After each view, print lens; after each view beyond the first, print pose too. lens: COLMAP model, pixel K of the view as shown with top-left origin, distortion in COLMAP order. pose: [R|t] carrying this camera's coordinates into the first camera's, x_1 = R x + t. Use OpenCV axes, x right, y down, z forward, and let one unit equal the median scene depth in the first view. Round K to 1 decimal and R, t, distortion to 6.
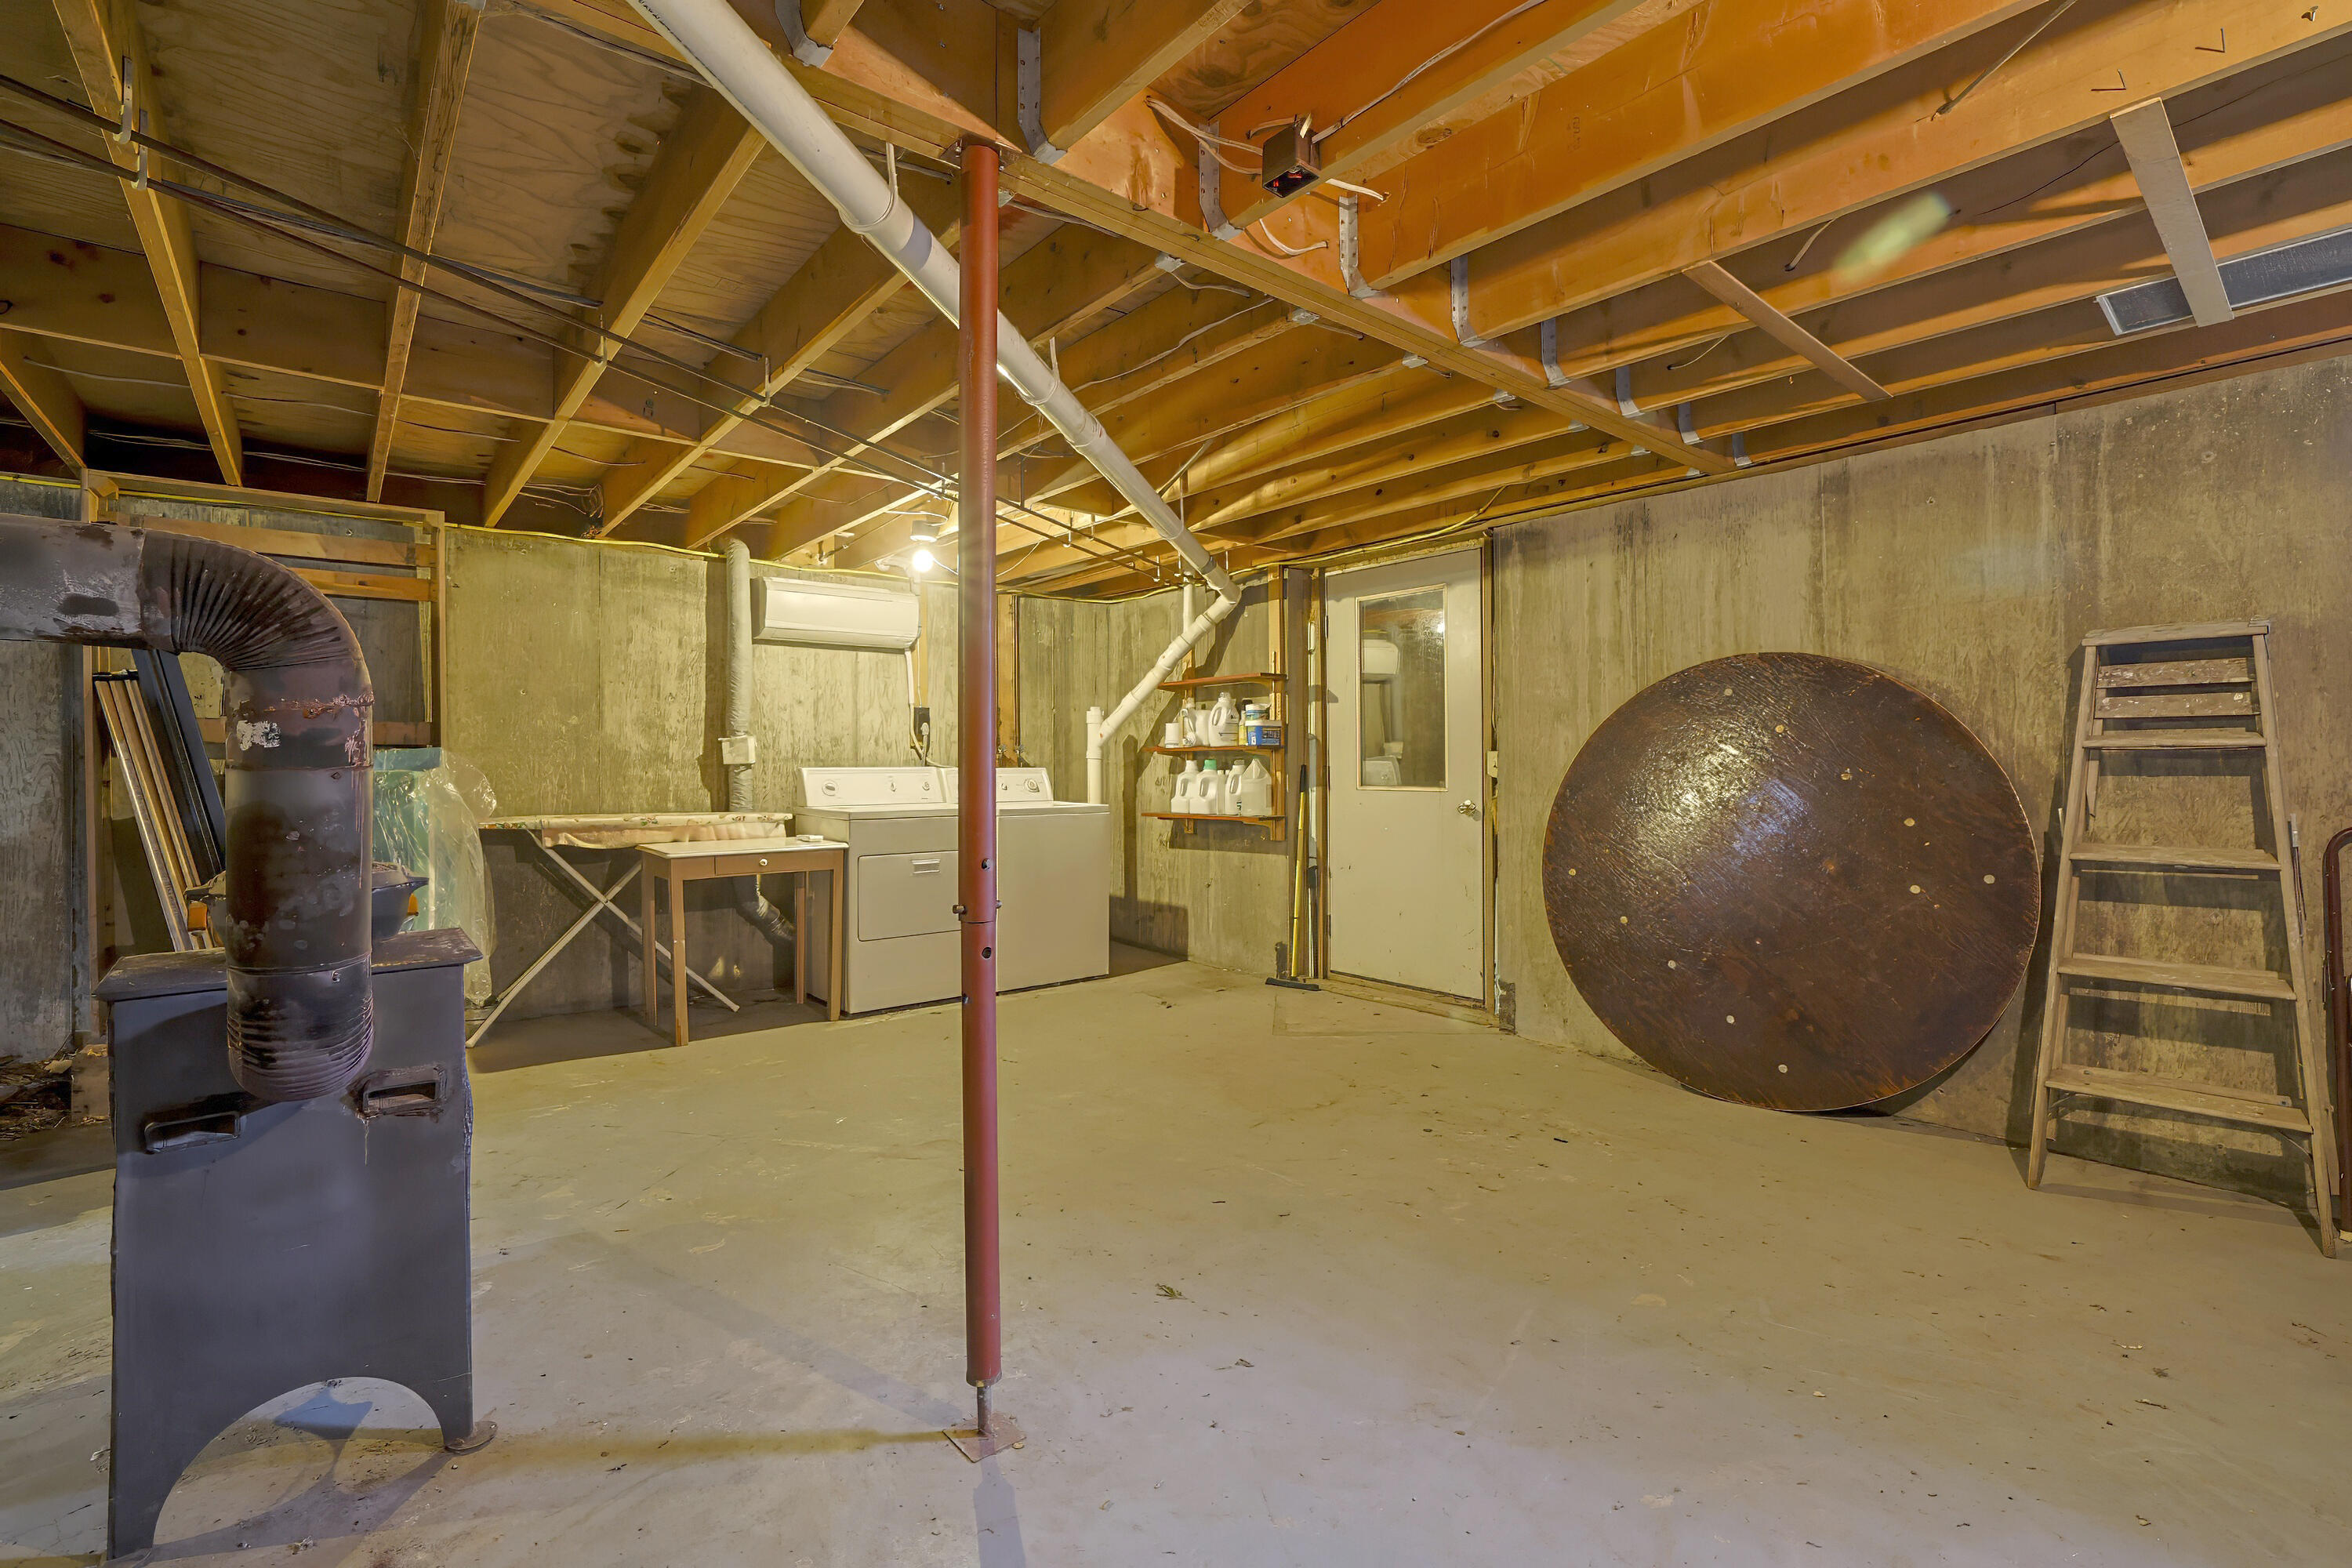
lens RADIAL K [[1006.3, 0, 1176.0], [0, 1006.3, 784.0], [0, 0, 1]] dist [-0.001245, -0.000041]
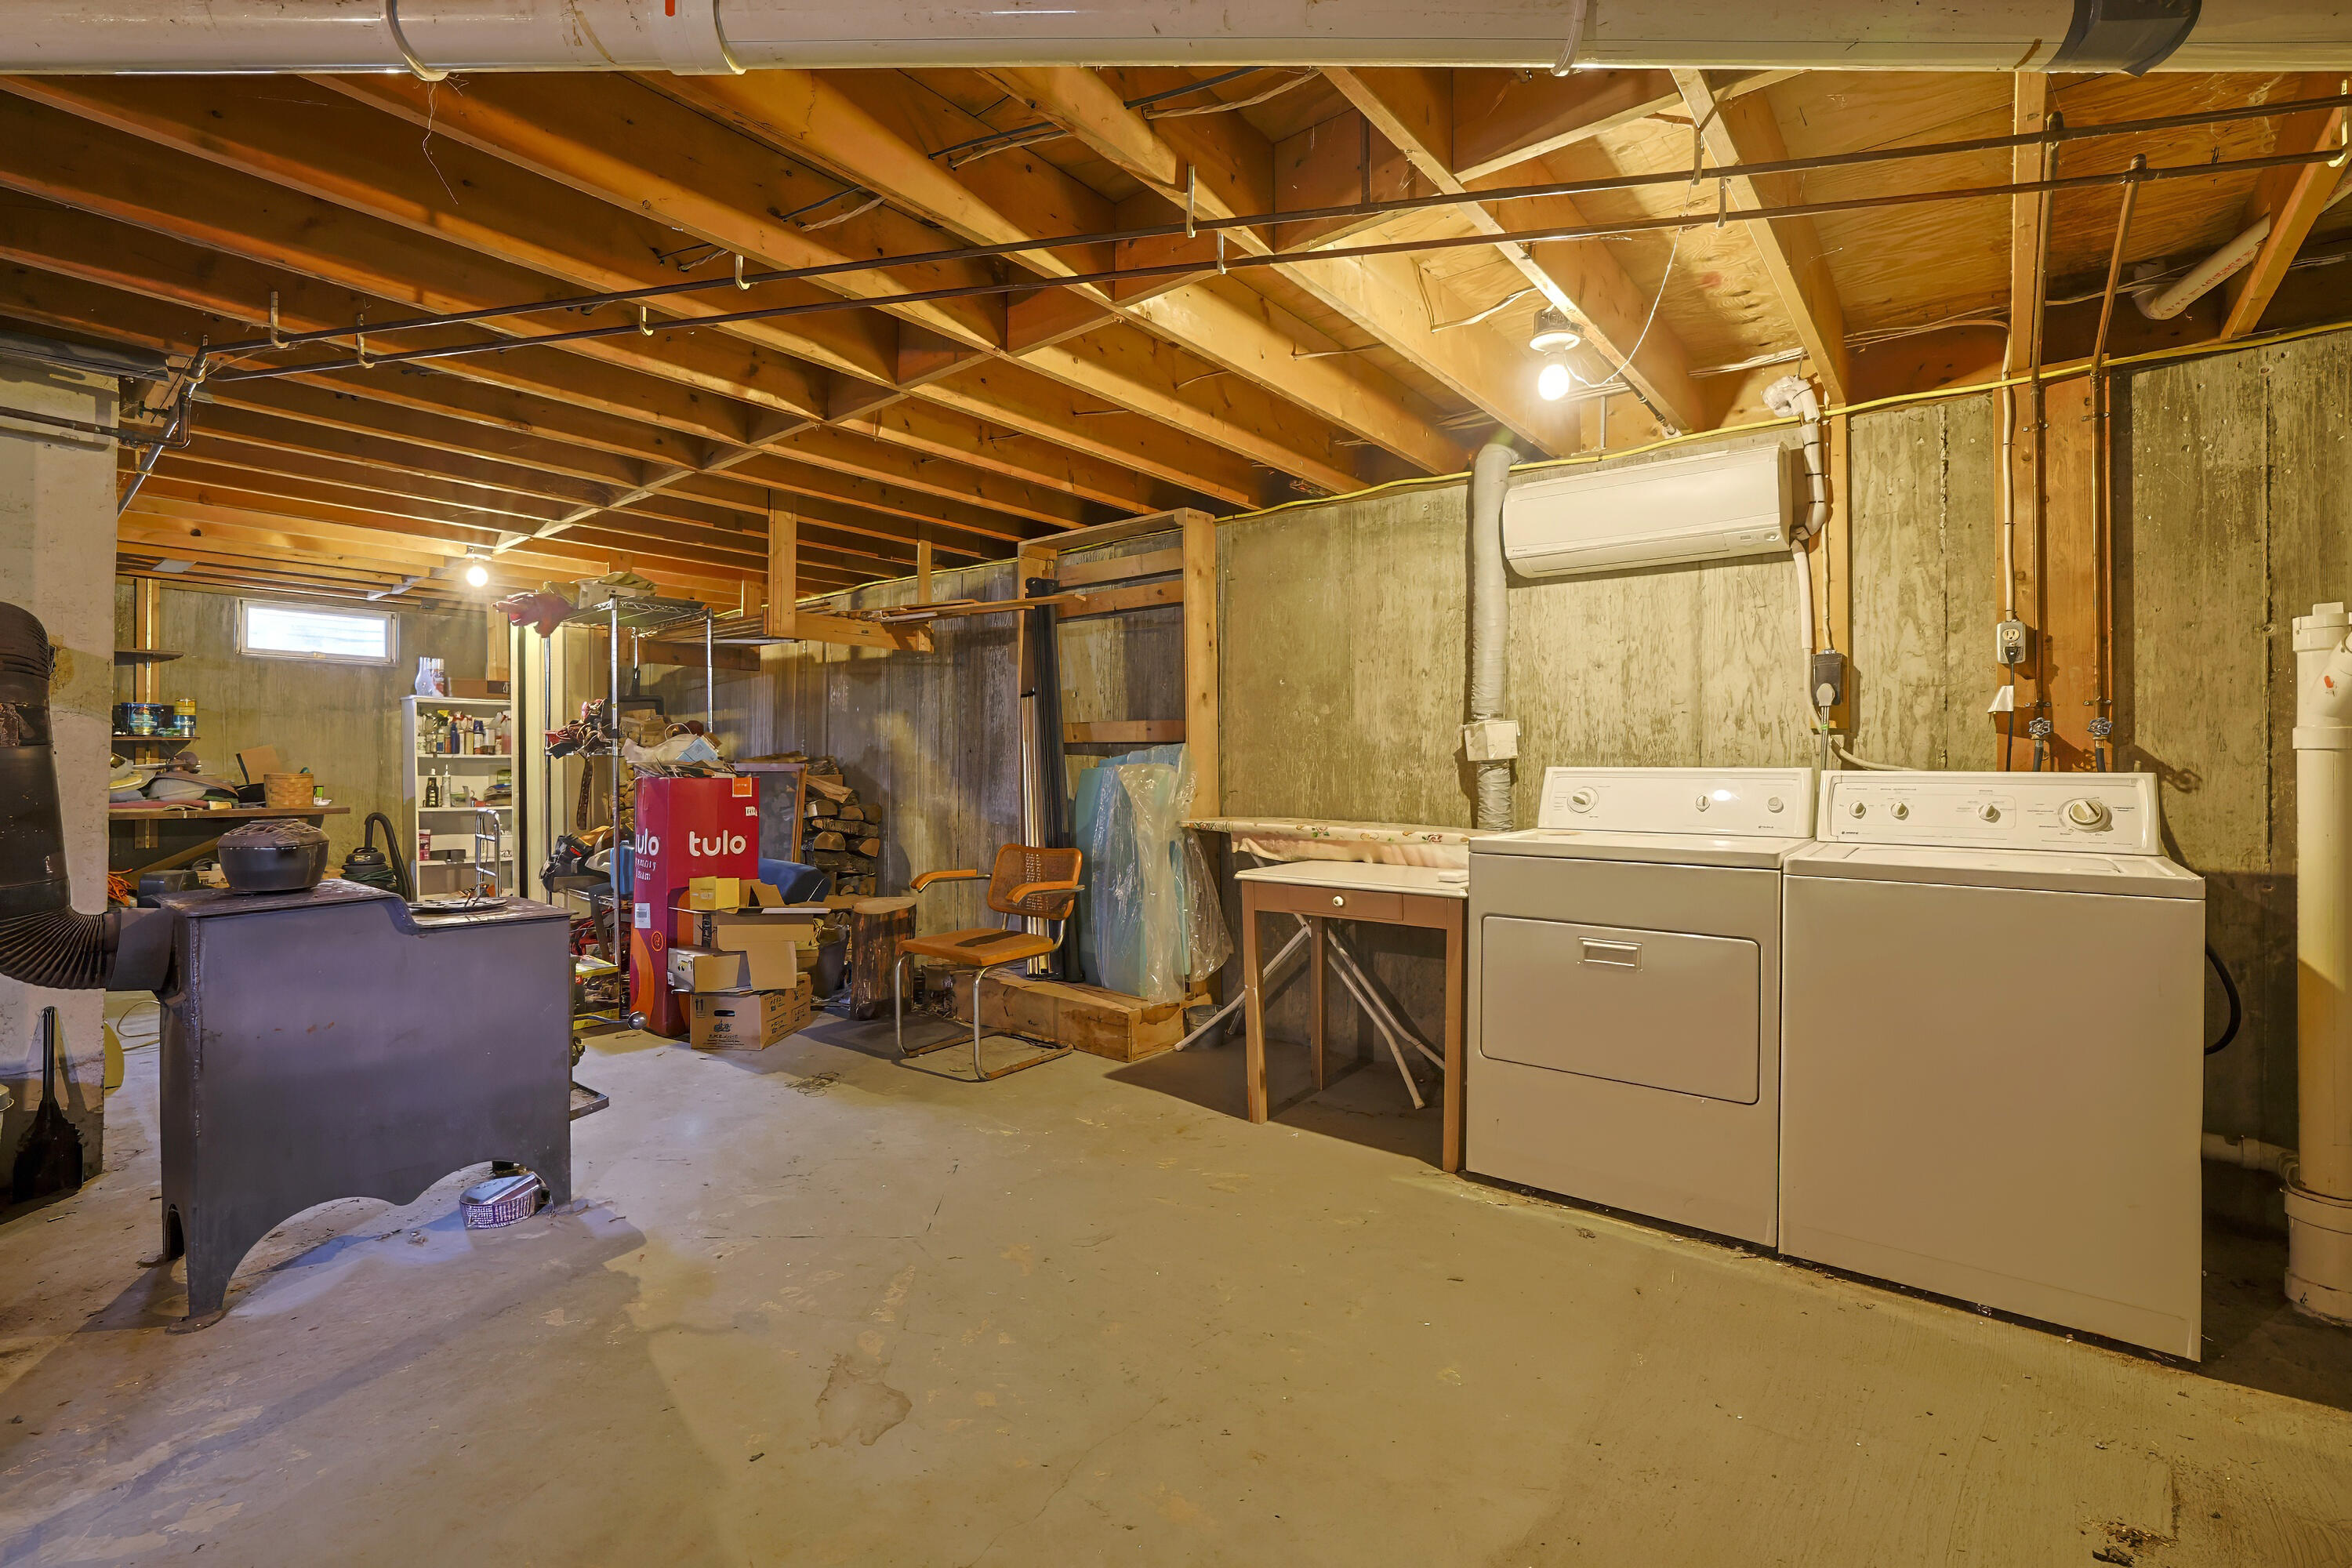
lens RADIAL K [[1056.5, 0, 1176.4], [0, 1056.5, 769.6], [0, 0, 1]] dist [-0.017810, 0.000047]
pose [[0.196418, 0.005691, -0.980504, 0.254332], [-0.026930, 0.999637, 0.000407, -0.008969], [0.980150, 0.026325, 0.196500, 0.673447]]
